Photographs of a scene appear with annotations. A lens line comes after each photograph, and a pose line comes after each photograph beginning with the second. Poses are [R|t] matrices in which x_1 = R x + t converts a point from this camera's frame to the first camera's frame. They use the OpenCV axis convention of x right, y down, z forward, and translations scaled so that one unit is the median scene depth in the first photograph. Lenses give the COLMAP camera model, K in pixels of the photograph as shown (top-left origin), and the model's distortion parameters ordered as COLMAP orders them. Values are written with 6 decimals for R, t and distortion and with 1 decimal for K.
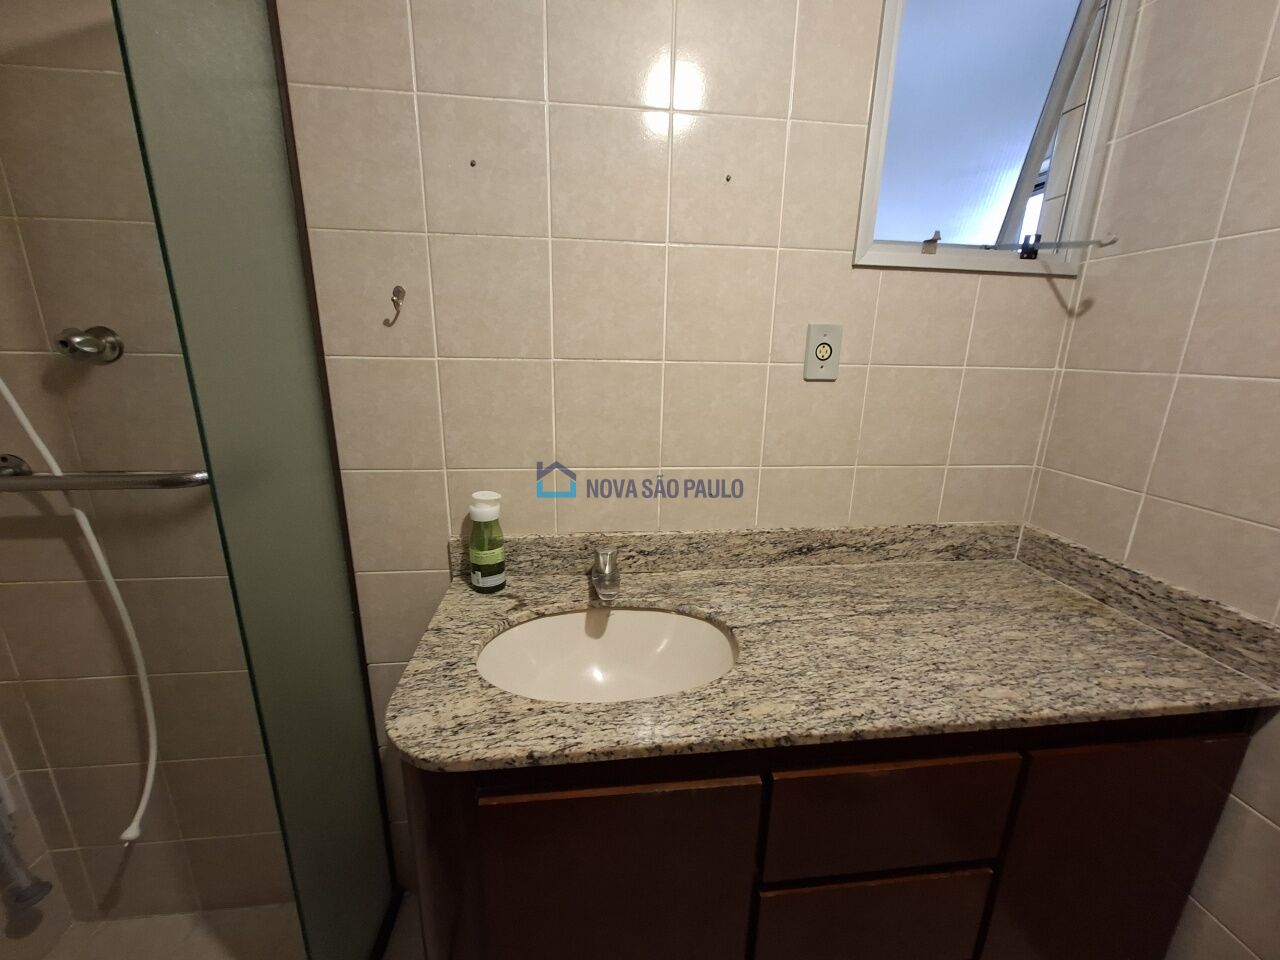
lens RADIAL K [[506.0, 0, 641.1], [0, 506.0, 481.5], [0, 0, 1]] dist [-0.010670, 0.004218]
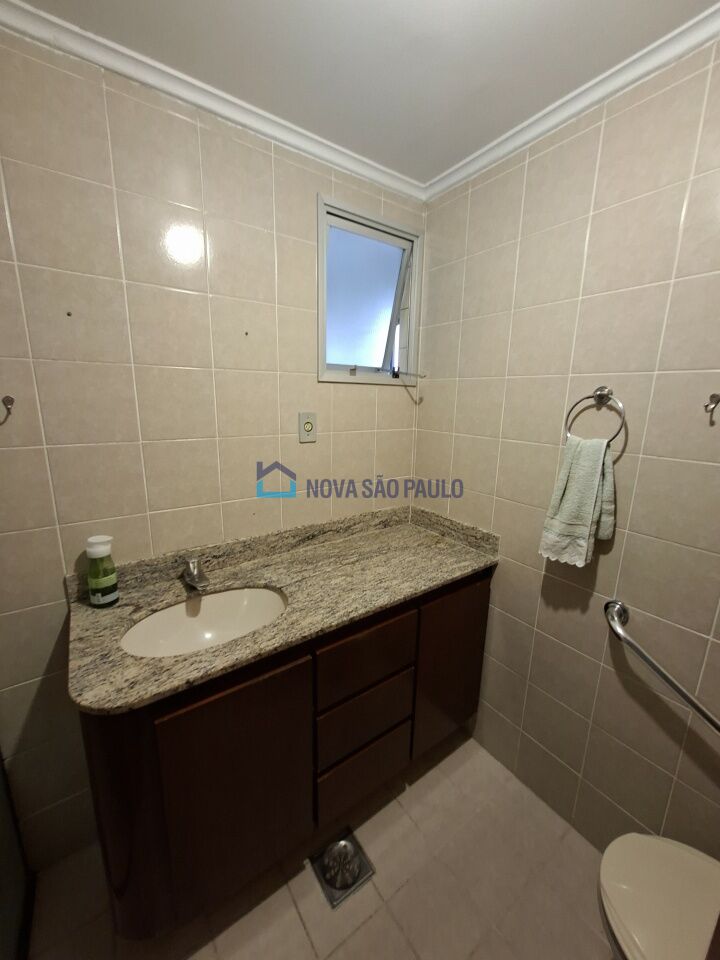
lens RADIAL K [[379.5, 0, 360.0], [0, 379.5, 480.0], [0, 0, 1]] dist [-0.010670, 0.004218]
pose [[0.873582, -0.108745, 0.474373, -0.151402], [0.122843, 0.992425, 0.001281, -0.048189], [-0.470919, 0.057154, 0.880323, -0.293457]]
